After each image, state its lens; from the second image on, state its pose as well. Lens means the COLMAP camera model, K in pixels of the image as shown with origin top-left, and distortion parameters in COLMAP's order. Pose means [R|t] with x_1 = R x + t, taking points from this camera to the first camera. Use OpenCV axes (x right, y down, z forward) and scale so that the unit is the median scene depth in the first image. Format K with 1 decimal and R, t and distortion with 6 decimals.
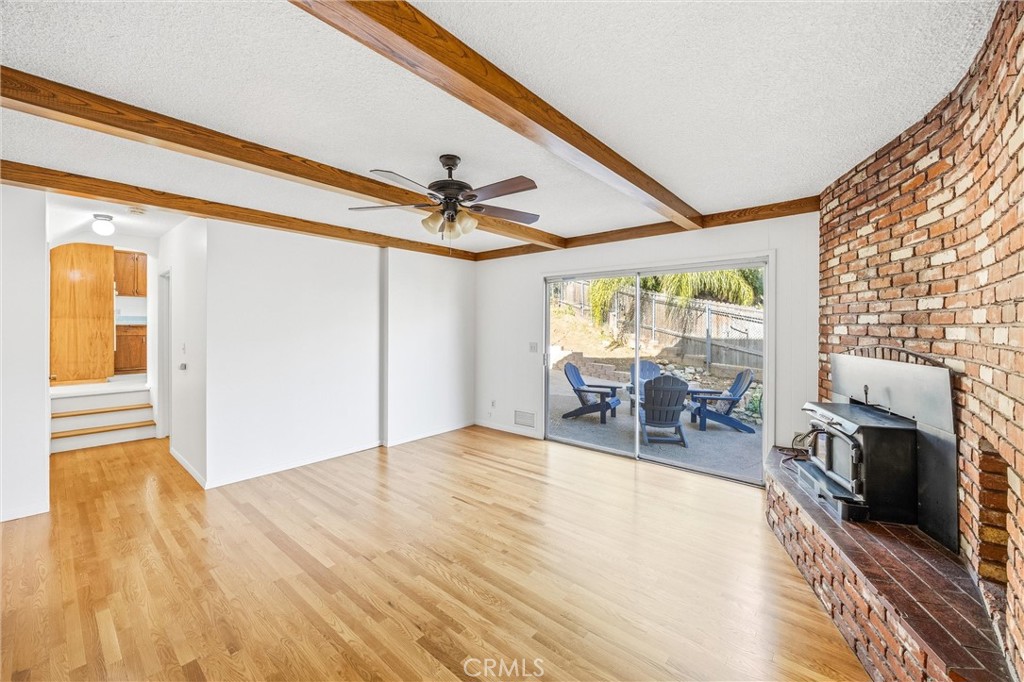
lens RADIAL K [[397.4, 0, 518.5], [0, 397.4, 326.6], [0, 0, 1]] dist [-0.000897, -0.000077]
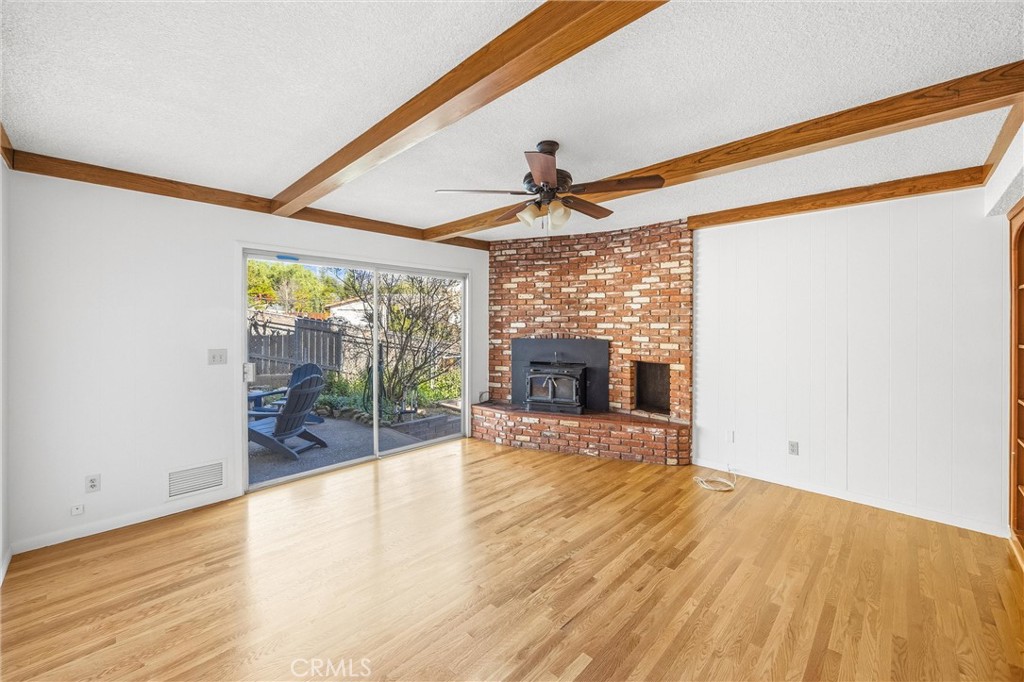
lens RADIAL K [[404.3, 0, 511.7], [0, 404.3, 323.3], [0, 0, 1]] dist [-0.000487, 0.000030]
pose [[0.079394, -0.002485, 0.996840, -1.146605], [0.000470, 0.999997, 0.002455, -0.002949], [-0.996843, 0.000274, 0.079395, 1.020150]]
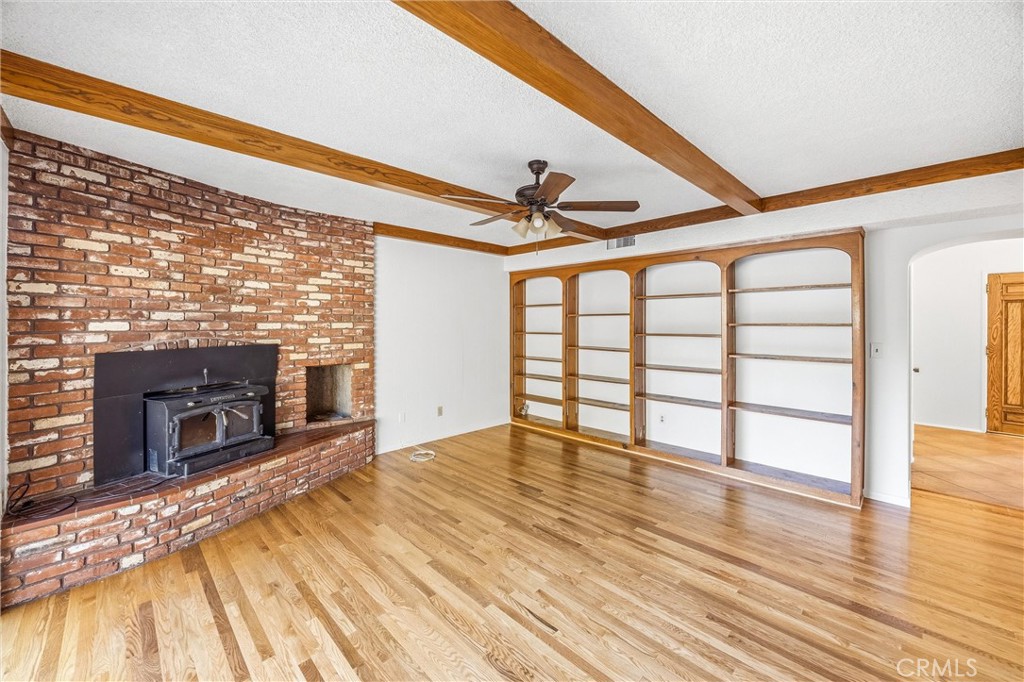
lens RADIAL K [[404.3, 0, 511.7], [0, 404.3, 323.3], [0, 0, 1]] dist [-0.000487, 0.000030]
pose [[-0.994997, -0.002662, 0.099870, -0.212557], [-0.002399, 0.999993, 0.002755, -0.002543], [-0.099877, 0.002502, -0.994997, 2.095742]]
